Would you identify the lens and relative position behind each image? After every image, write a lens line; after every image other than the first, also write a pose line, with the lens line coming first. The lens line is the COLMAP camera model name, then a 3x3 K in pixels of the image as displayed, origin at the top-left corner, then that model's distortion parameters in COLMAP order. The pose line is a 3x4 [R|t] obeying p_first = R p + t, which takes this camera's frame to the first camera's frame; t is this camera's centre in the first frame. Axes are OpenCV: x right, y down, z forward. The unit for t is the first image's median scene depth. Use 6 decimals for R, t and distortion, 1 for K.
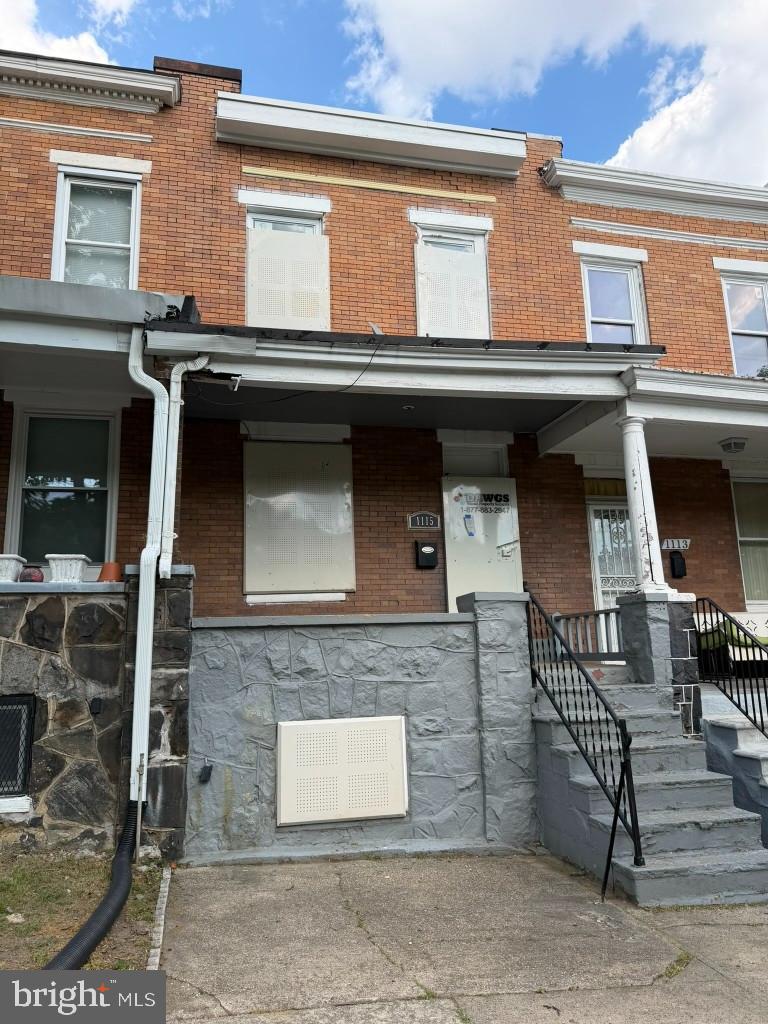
lens RADIAL K [[733.0, 0, 384.9], [0, 733.0, 518.1], [0, 0, 1]] dist [0.036709, -0.021093]
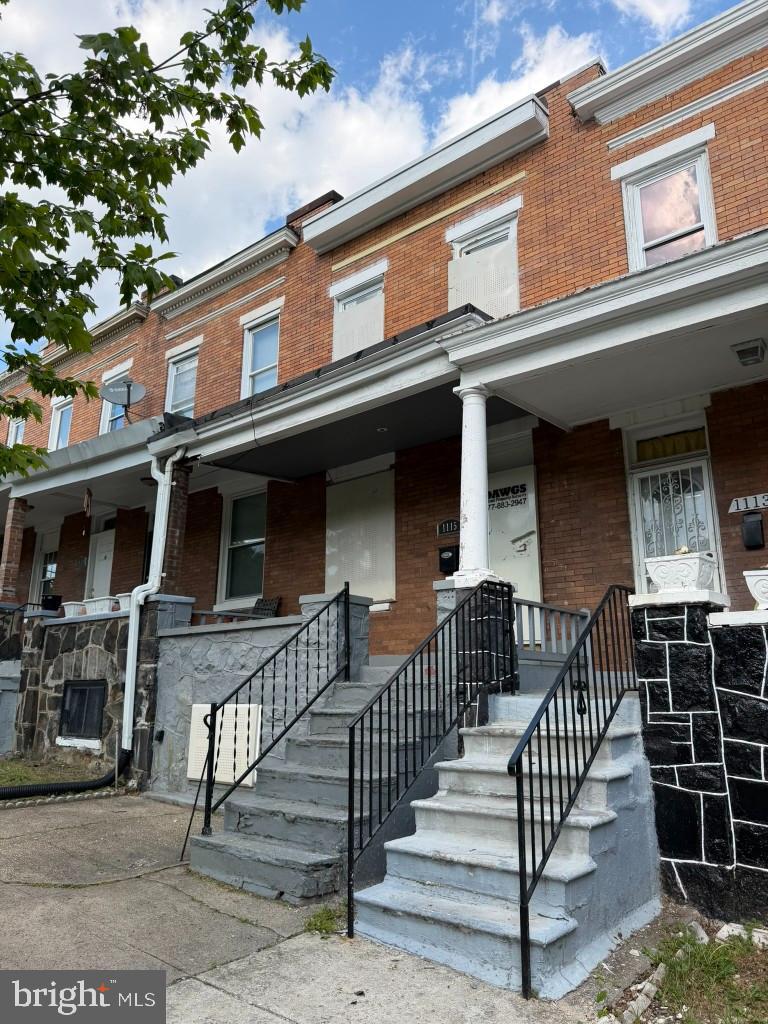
lens RADIAL K [[733.0, 0, 384.7], [0, 733.0, 505.6], [0, 0, 1]] dist [0.036709, -0.021093]
pose [[0.610090, -0.170821, -0.773699, 0.818061], [0.133954, 0.984664, -0.111771, 0.078912], [0.780927, -0.035449, 0.623616, 0.300551]]
